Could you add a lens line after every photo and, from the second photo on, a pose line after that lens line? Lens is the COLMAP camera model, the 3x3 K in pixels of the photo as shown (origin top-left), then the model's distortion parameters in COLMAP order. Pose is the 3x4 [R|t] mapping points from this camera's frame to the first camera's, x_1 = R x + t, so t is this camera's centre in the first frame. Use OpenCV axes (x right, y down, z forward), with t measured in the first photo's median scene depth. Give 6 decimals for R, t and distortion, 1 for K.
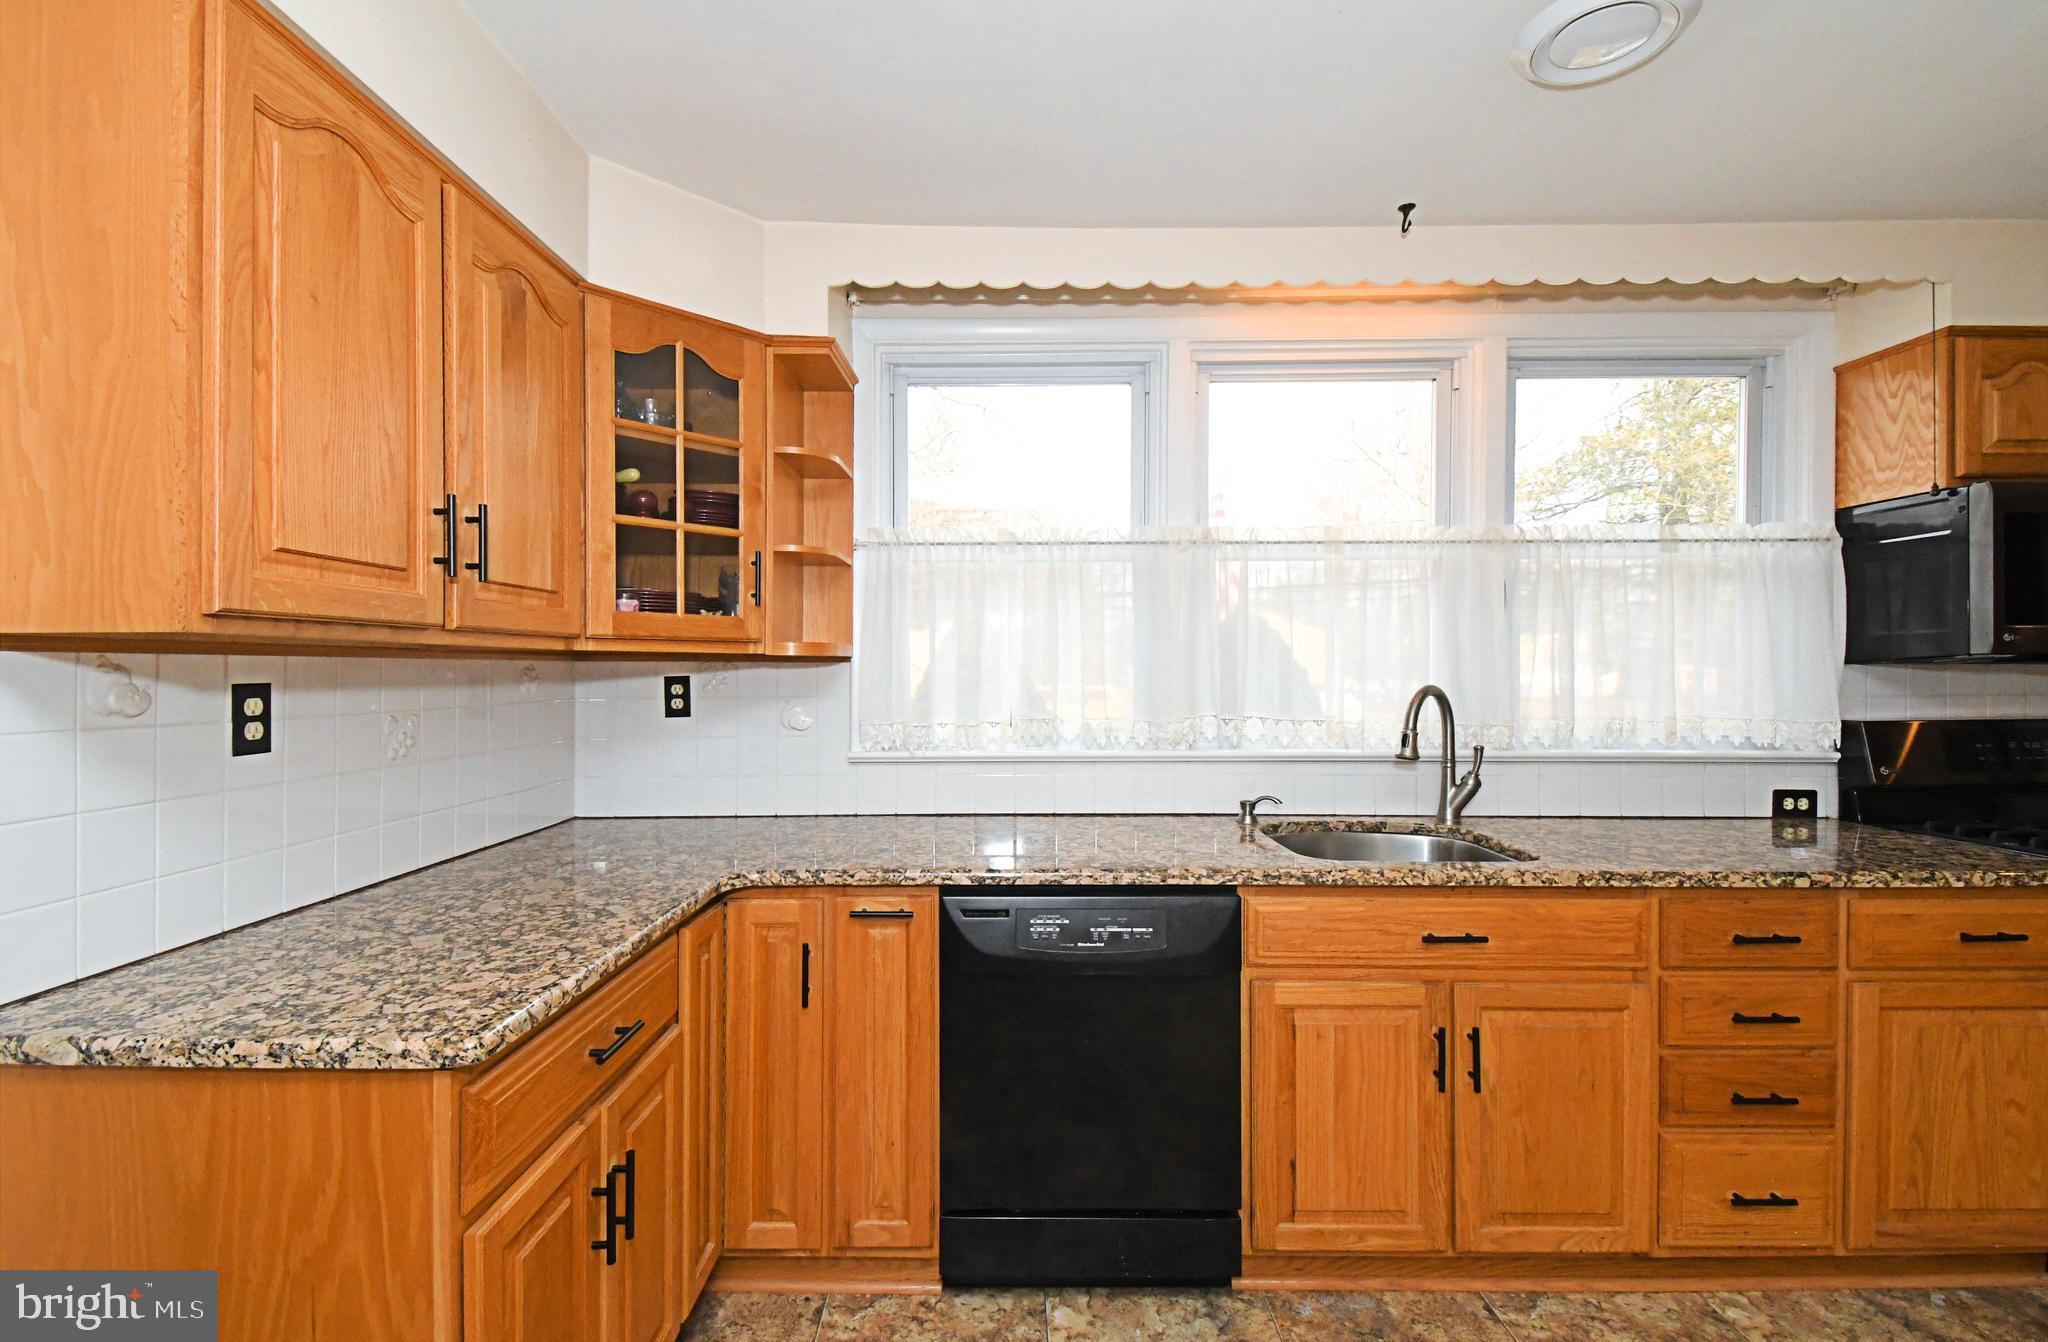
lens RADIAL K [[909.3, 0, 1017.2], [0, 909.3, 662.7], [0, 0, 1]] dist [0.008963, -0.005173]
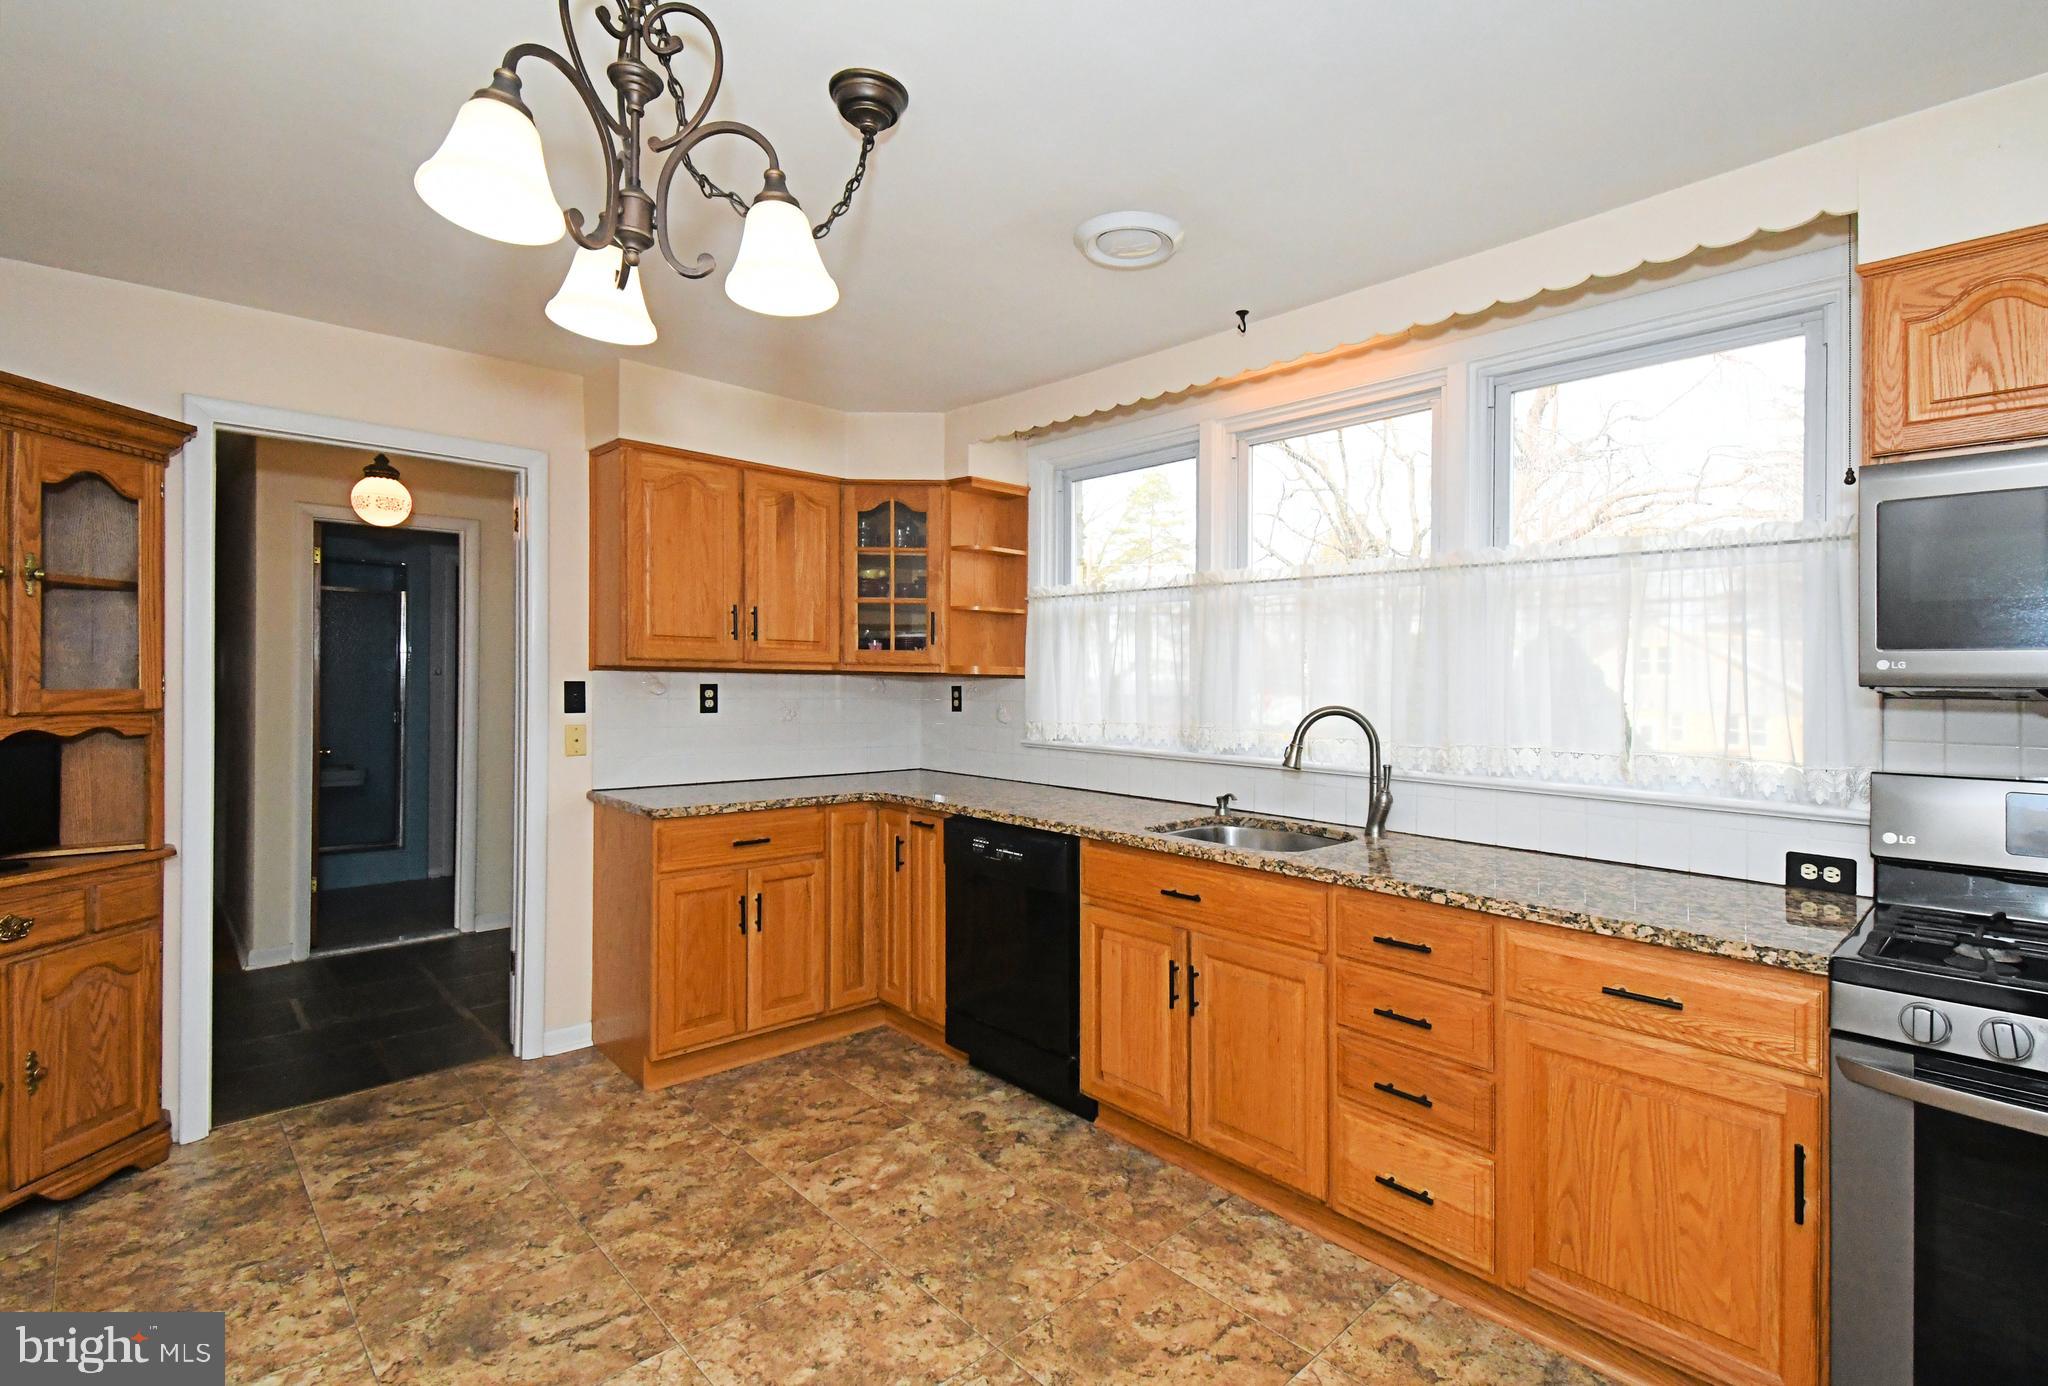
lens RADIAL K [[953.0, 0, 1024.9], [0, 953.0, 689.1], [0, 0, 1]] dist [0.020809, 0.001228]
pose [[0.682898, 0.020669, -0.730221, 1.204373], [-0.014107, 0.999786, 0.015106, -0.009328], [0.730378, -0.000014, 0.683044, -0.090740]]
